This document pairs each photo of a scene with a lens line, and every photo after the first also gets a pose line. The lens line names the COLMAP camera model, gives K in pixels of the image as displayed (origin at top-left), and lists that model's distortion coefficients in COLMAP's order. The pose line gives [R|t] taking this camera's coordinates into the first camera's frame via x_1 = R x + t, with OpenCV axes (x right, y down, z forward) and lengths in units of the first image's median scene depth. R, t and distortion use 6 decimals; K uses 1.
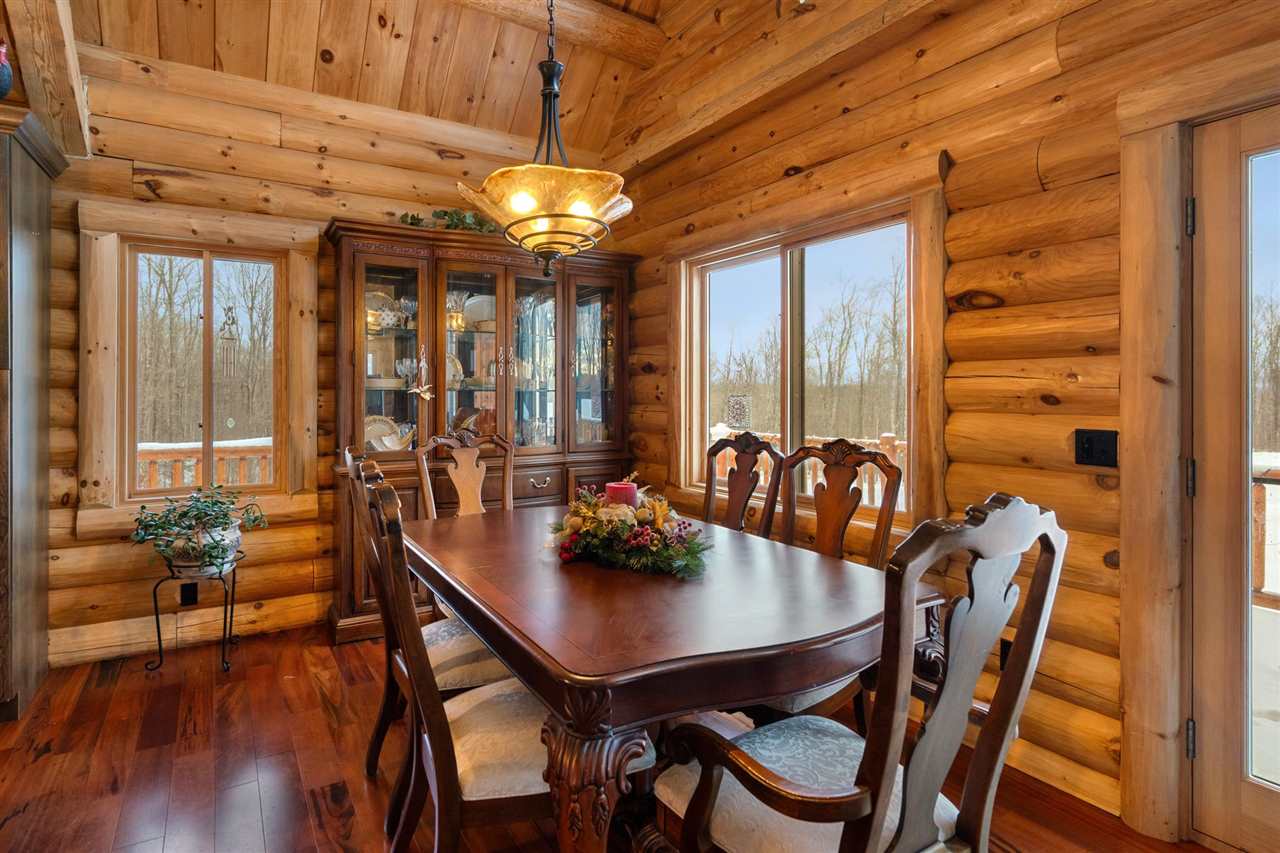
lens RADIAL K [[660.4, 0, 627.2], [0, 660.4, 396.3], [0, 0, 1]] dist [-0.001226, 0.000745]
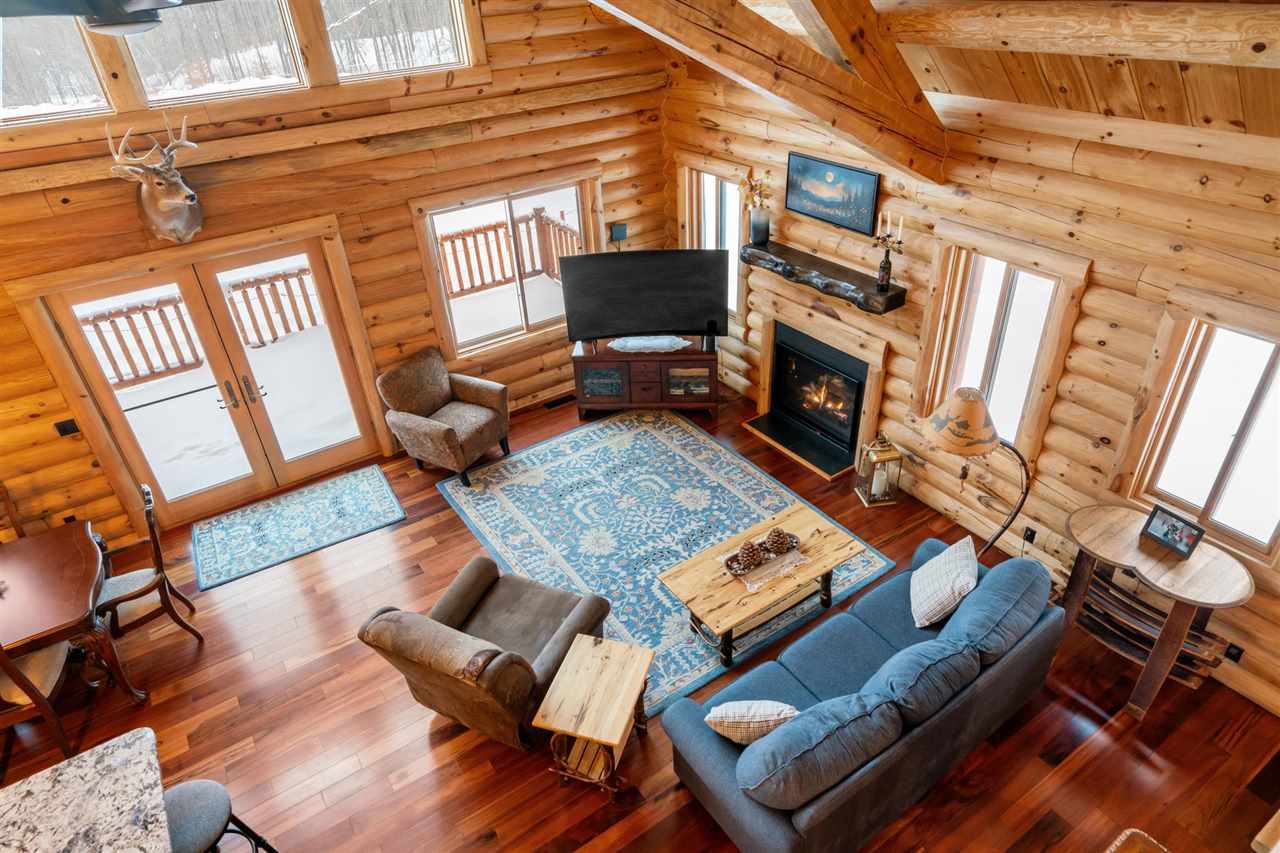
lens RADIAL K [[768.3, 0, 642.3], [0, 768.3, 433.2], [0, 0, 1]] dist [0.008544, 0.000455]
pose [[-0.034394, -0.541734, 0.839846, -1.138268], [0.049566, 0.838384, 0.542821, -0.887464], [-0.998178, 0.060297, -0.001984, -0.691221]]
